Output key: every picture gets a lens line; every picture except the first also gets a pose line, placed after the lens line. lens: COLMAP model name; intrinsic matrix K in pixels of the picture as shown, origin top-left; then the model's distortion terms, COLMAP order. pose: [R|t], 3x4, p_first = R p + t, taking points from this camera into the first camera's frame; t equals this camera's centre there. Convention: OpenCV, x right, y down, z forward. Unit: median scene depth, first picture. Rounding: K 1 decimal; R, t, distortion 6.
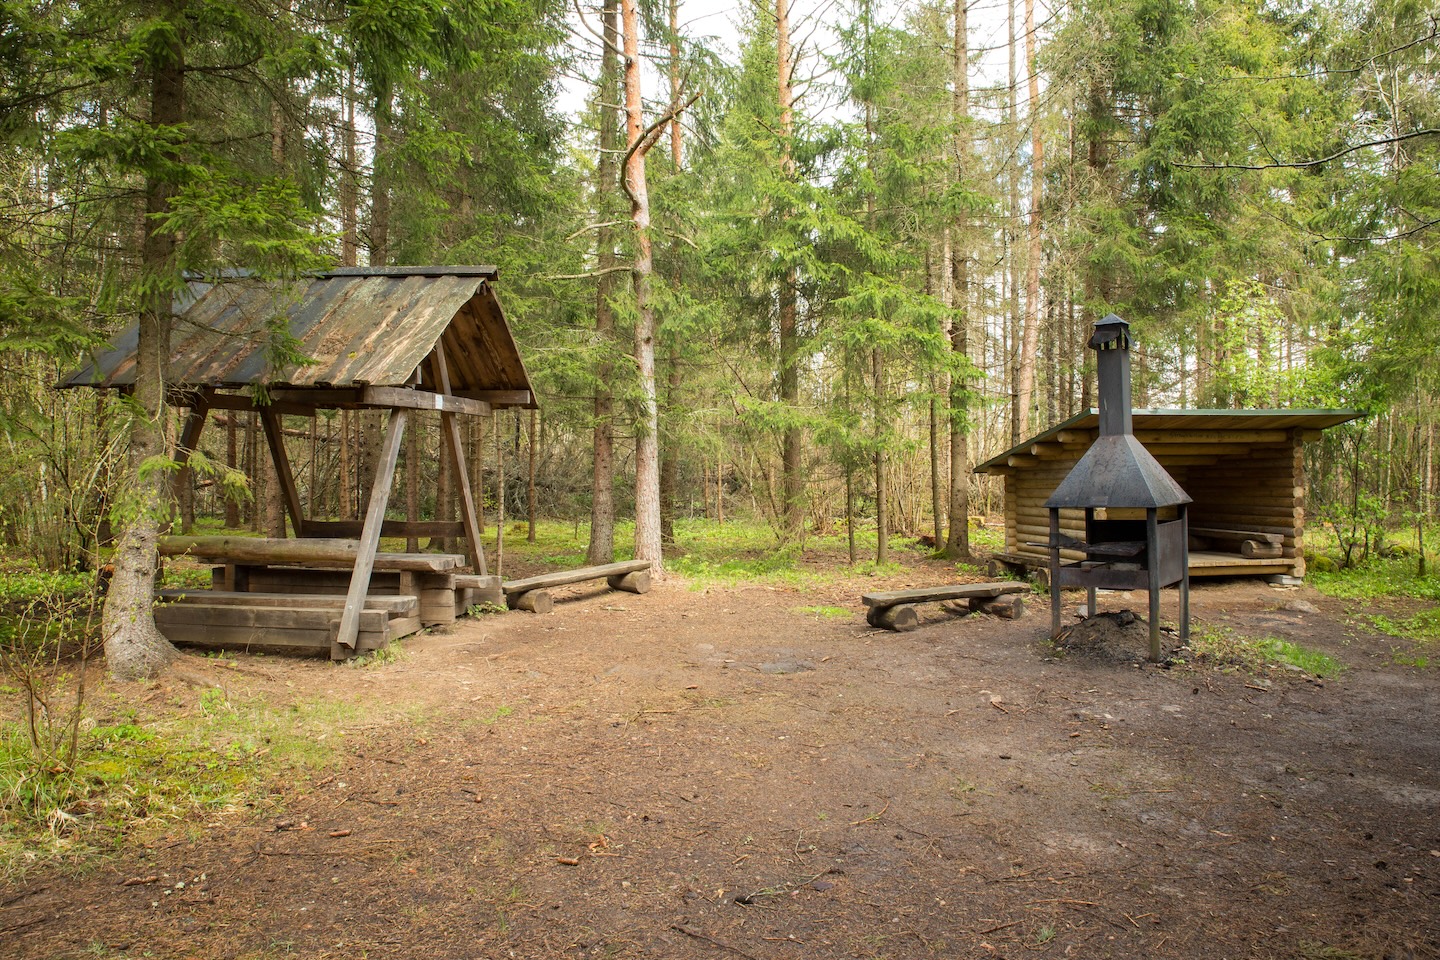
lens RADIAL K [[1011.1, 0, 724.0], [0, 1011.1, 476.8], [0, 0, 1]] dist [-0.066567, -0.000109]
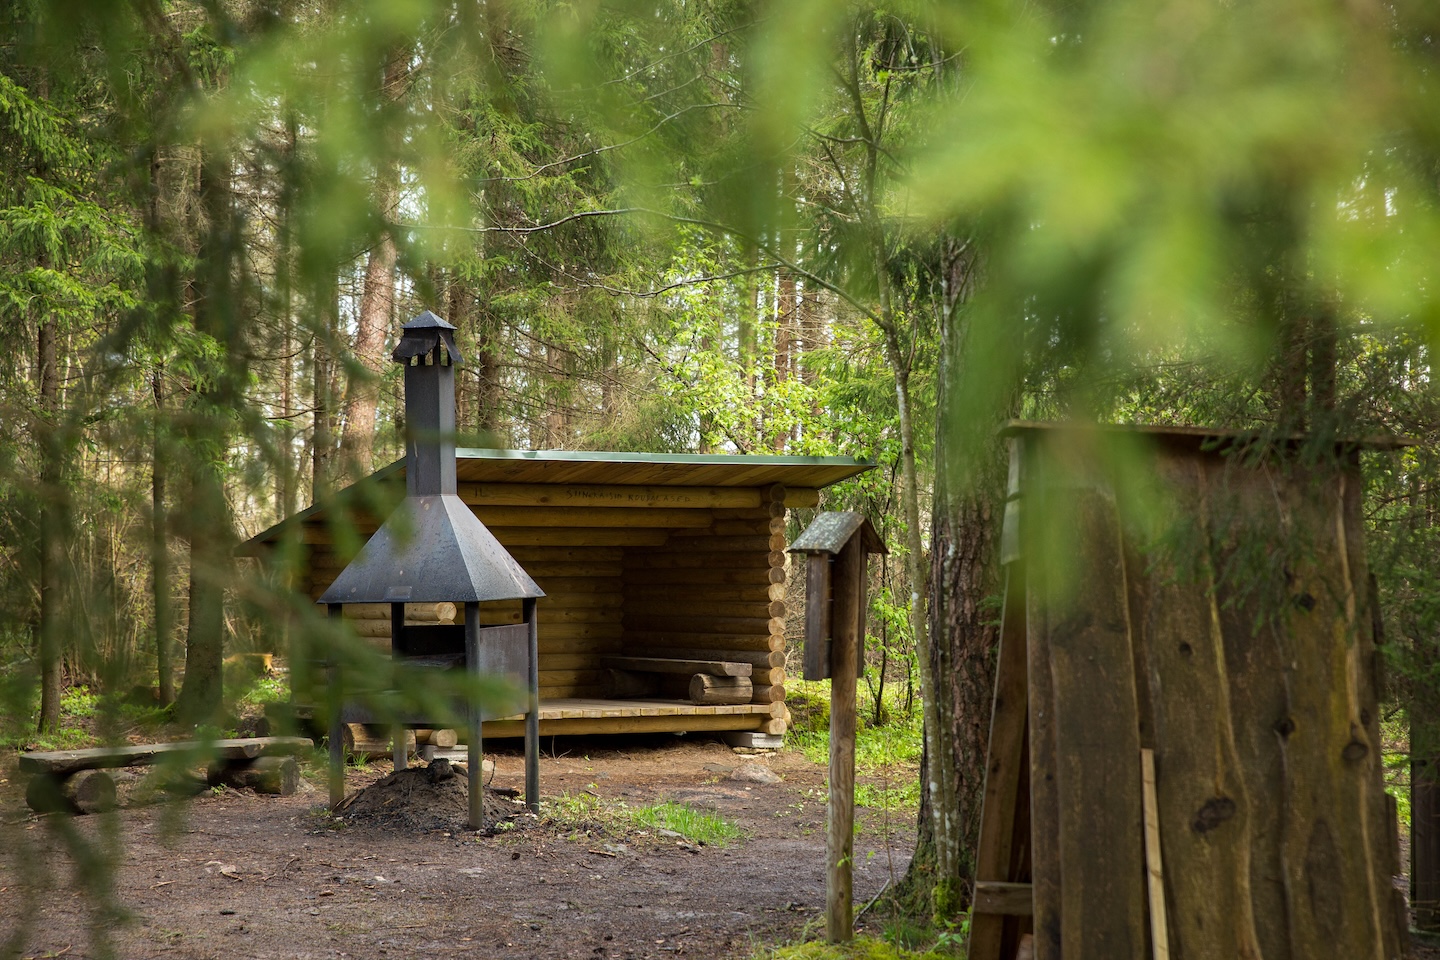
lens RADIAL K [[2566.8, 0, 722.1], [0, 2566.8, 478.3], [0, 0, 1]] dist [0.181333, 0.000000]
pose [[0.915722, 0.022914, 0.401159, -0.077486], [-0.007281, 0.999155, -0.040451, 0.010023], [-0.401747, 0.034122, 0.915115, -0.426473]]
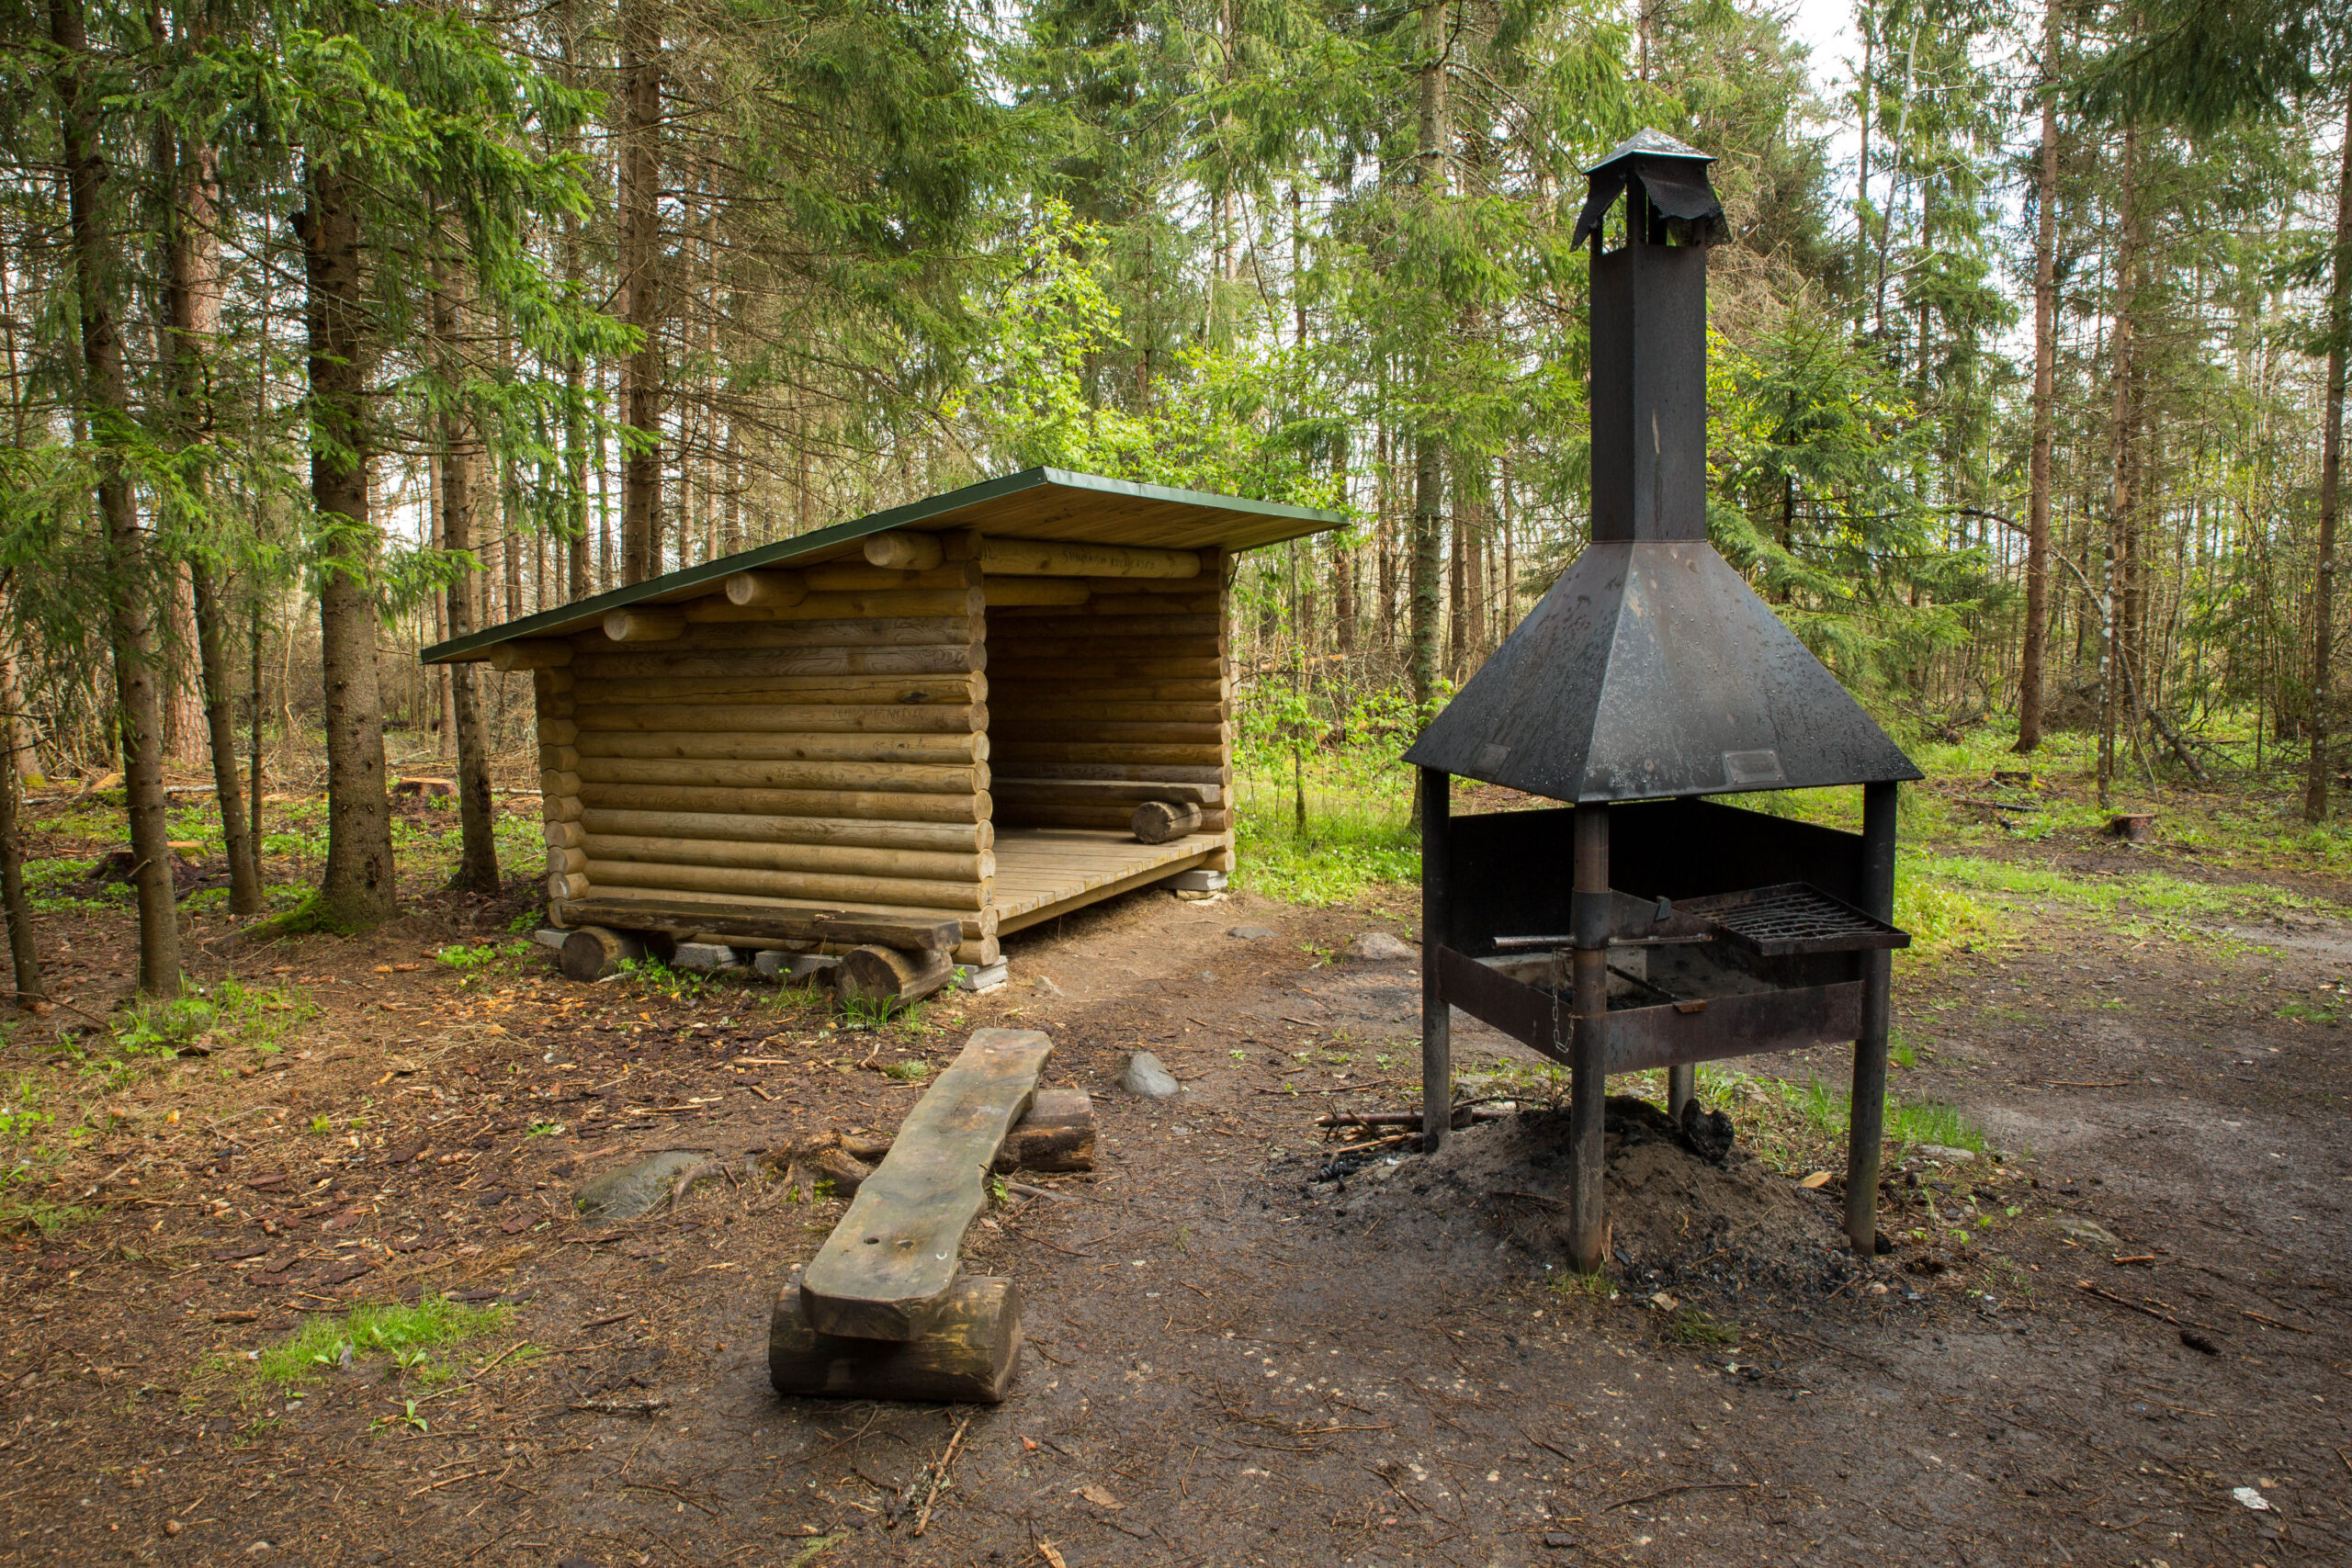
lens RADIAL K [[1651.4, 0, 1176.2], [0, 1651.4, 776.0], [0, 0, 1]] dist [-0.066567, -0.000109]
pose [[0.562875, -0.083782, 0.822285, -0.067245], [0.017572, 0.995837, 0.089437, -0.013174], [-0.826355, -0.035893, 0.562004, 0.608707]]
